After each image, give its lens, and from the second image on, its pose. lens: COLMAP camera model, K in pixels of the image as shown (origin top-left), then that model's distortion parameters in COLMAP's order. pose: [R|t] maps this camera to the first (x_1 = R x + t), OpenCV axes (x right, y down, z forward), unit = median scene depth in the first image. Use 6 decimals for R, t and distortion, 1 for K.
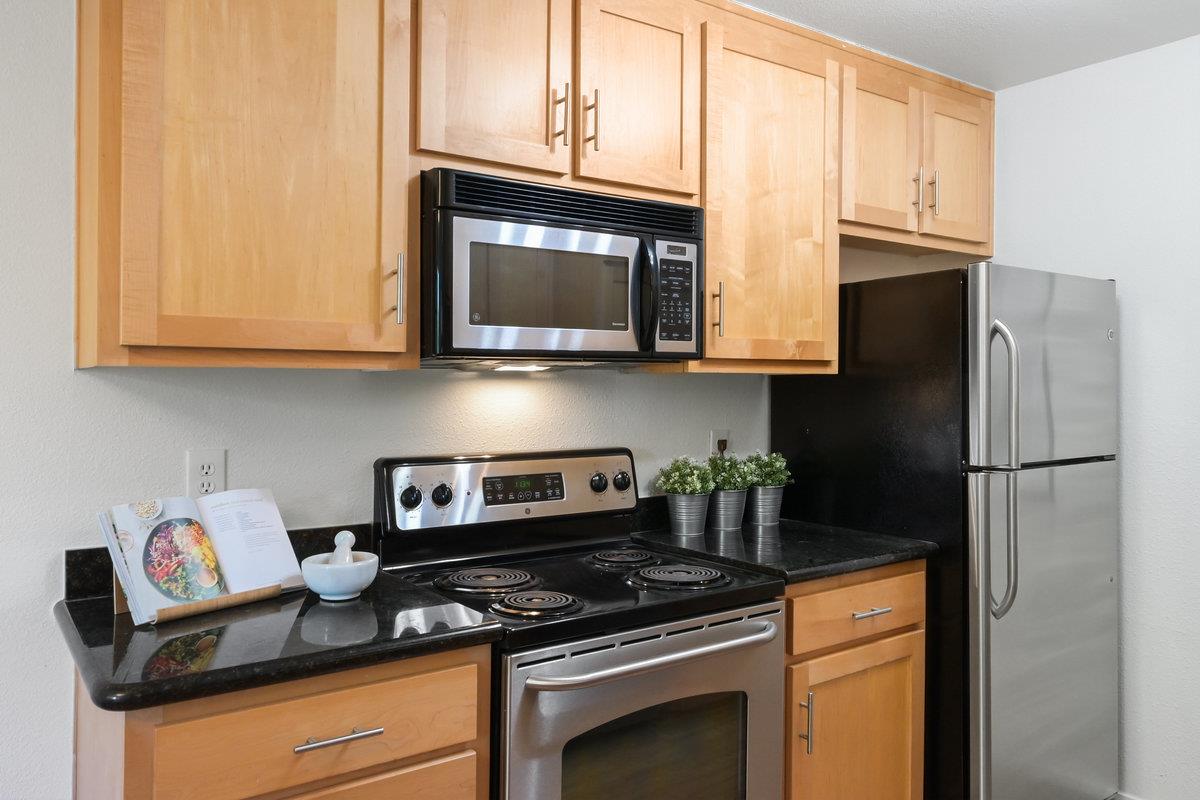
lens RADIAL K [[895.4, 0, 614.3], [0, 895.4, 393.3], [0, 0, 1]] dist [0.003016, 0.002544]
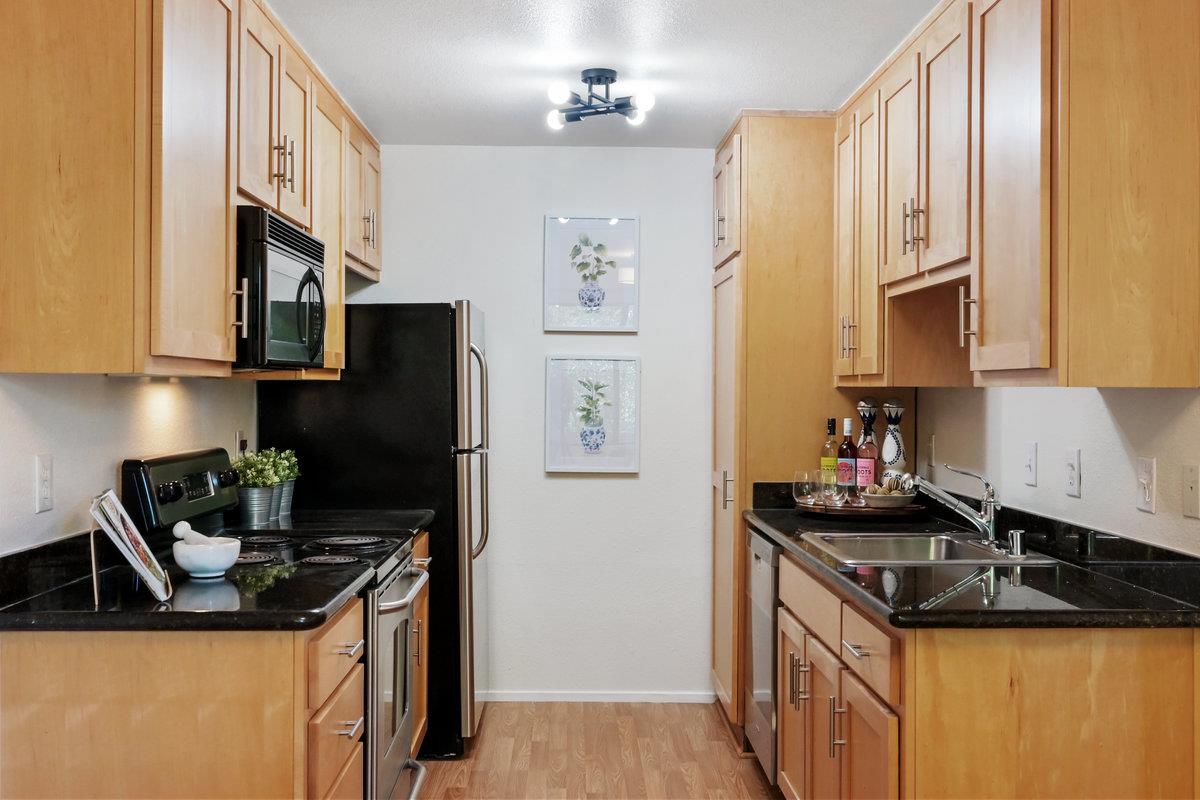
lens RADIAL K [[1187.6, 0, 618.7], [0, 1187.6, 397.2], [0, 0, 1]] dist [0.002615, 0.001287]
pose [[0.563457, -0.004110, 0.826135, -0.958271], [0.003874, 0.999990, 0.002332, -0.001856], [-0.826137, 0.001886, 0.563467, -0.216581]]
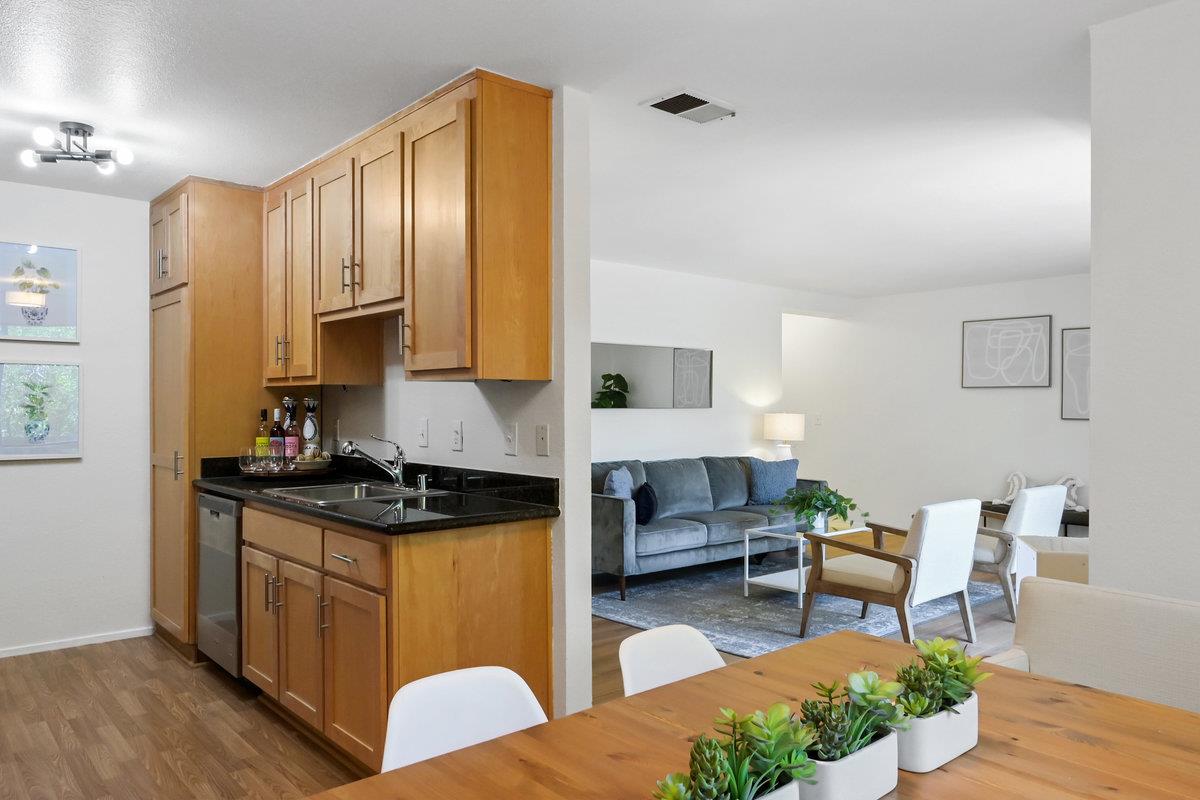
lens RADIAL K [[825.0, 0, 597.4], [0, 825.0, 403.6], [0, 0, 1]] dist [0.001718, -0.000397]
pose [[-0.074422, -0.003138, 0.997222, -1.070972], [0.010039, 0.999942, 0.003896, 0.024843], [-0.997176, 0.010301, -0.074387, -0.035944]]
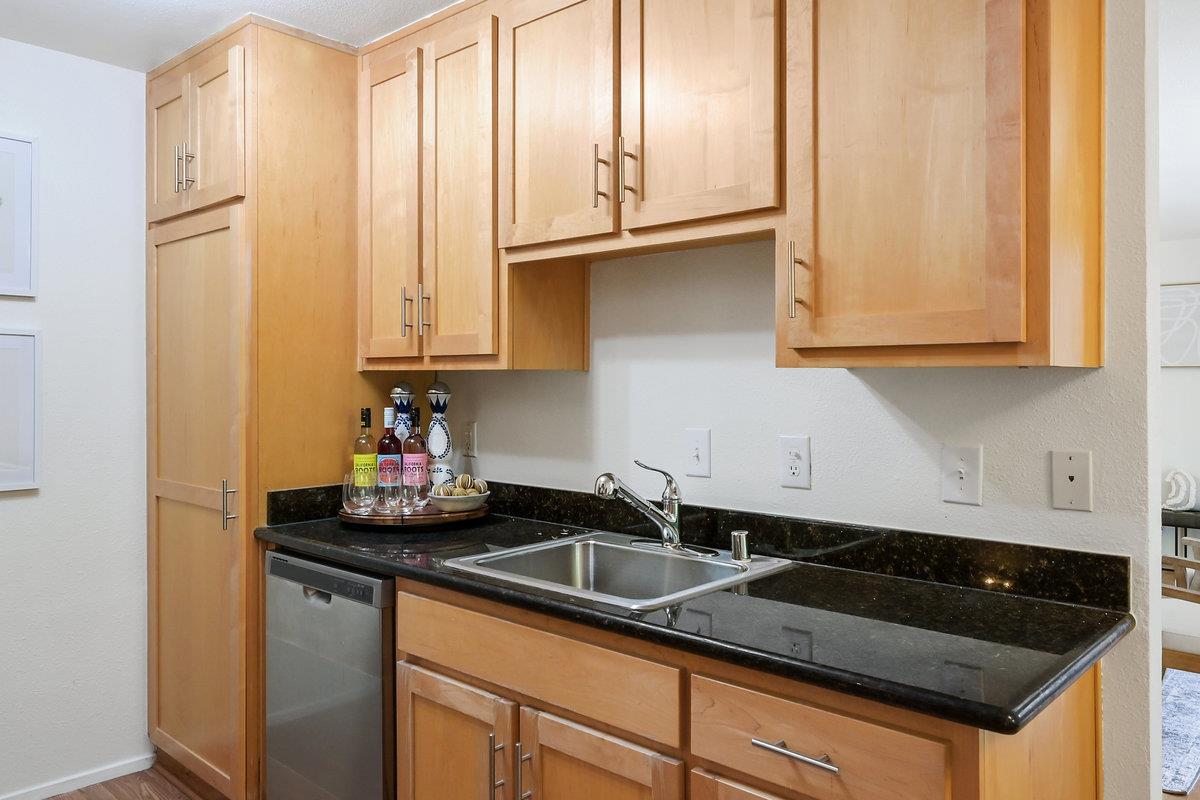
lens RADIAL K [[870.7, 0, 596.3], [0, 870.7, 380.9], [0, 0, 1]] dist [0.000001, 0.001202]
pose [[-0.182877, -0.004599, 0.983125, -0.434052], [0.009668, 0.999932, 0.006476, -0.003442], [-0.983088, 0.010689, -0.182820, 0.452982]]
